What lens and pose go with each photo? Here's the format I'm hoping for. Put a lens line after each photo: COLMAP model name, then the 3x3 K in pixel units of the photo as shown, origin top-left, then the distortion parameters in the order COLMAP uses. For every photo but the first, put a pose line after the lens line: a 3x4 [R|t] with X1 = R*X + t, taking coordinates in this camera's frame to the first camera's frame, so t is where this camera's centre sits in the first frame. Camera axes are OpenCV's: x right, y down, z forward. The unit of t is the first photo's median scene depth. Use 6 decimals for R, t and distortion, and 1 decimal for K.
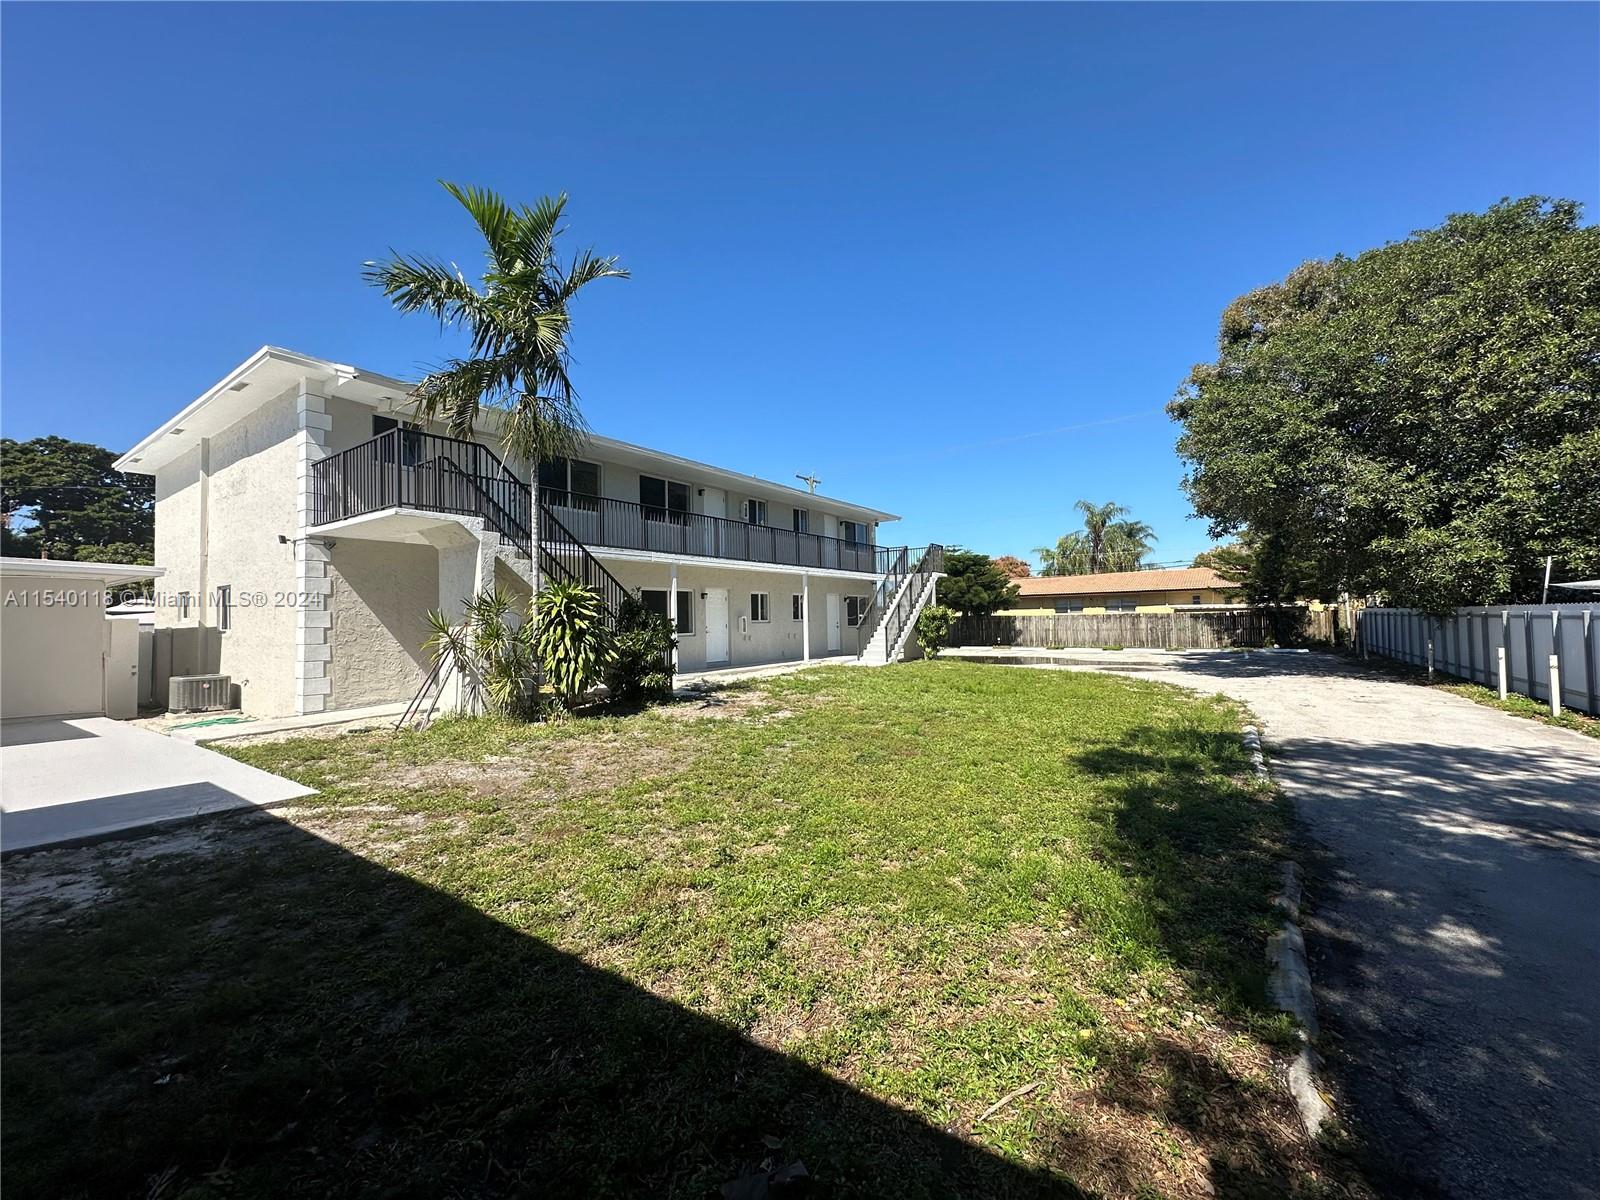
lens RADIAL K [[635.9, 0, 800.0], [0, 635.9, 600.0], [0, 0, 1]] dist [-0.001032, -0.000013]
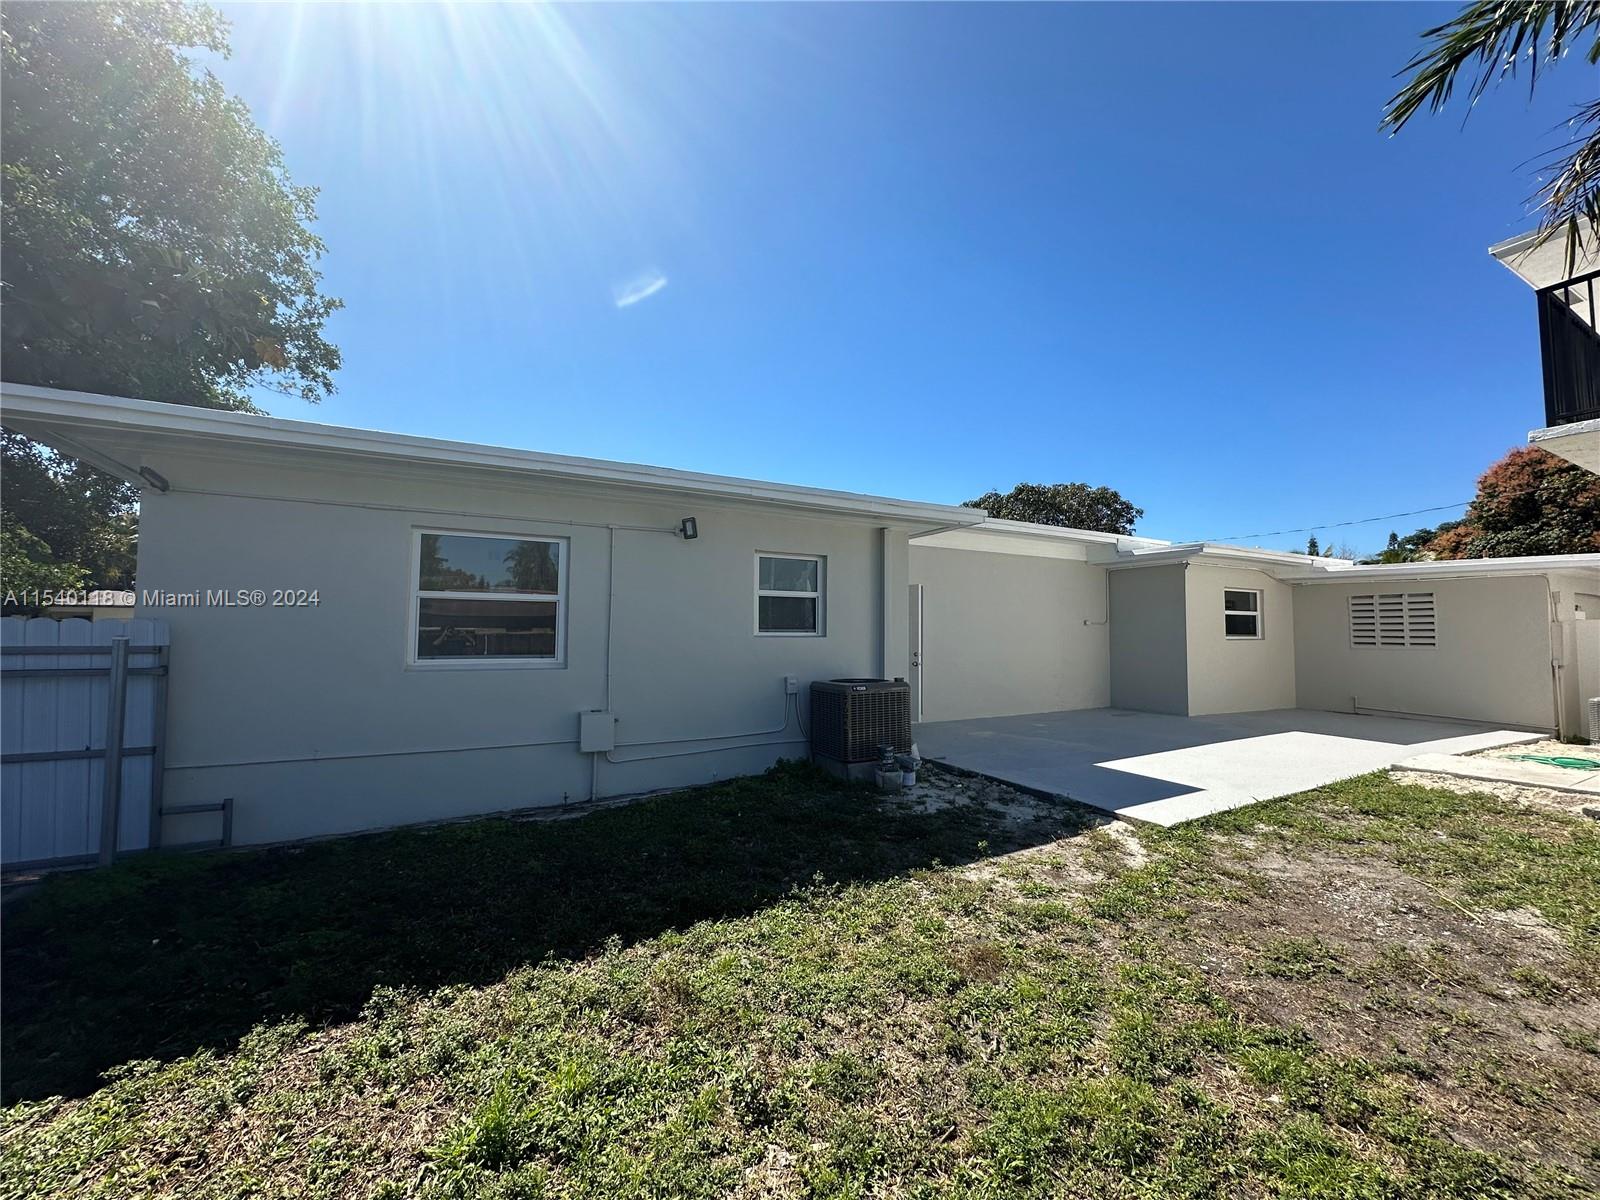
lens RADIAL K [[635.9, 0, 800.0], [0, 635.9, 600.0], [0, 0, 1]] dist [-0.001032, -0.000013]
pose [[-0.438800, -0.023076, -0.898288, 0.305556], [0.030565, 0.998708, -0.040587, 0.014937], [0.898065, -0.045266, -0.437528, 1.128819]]
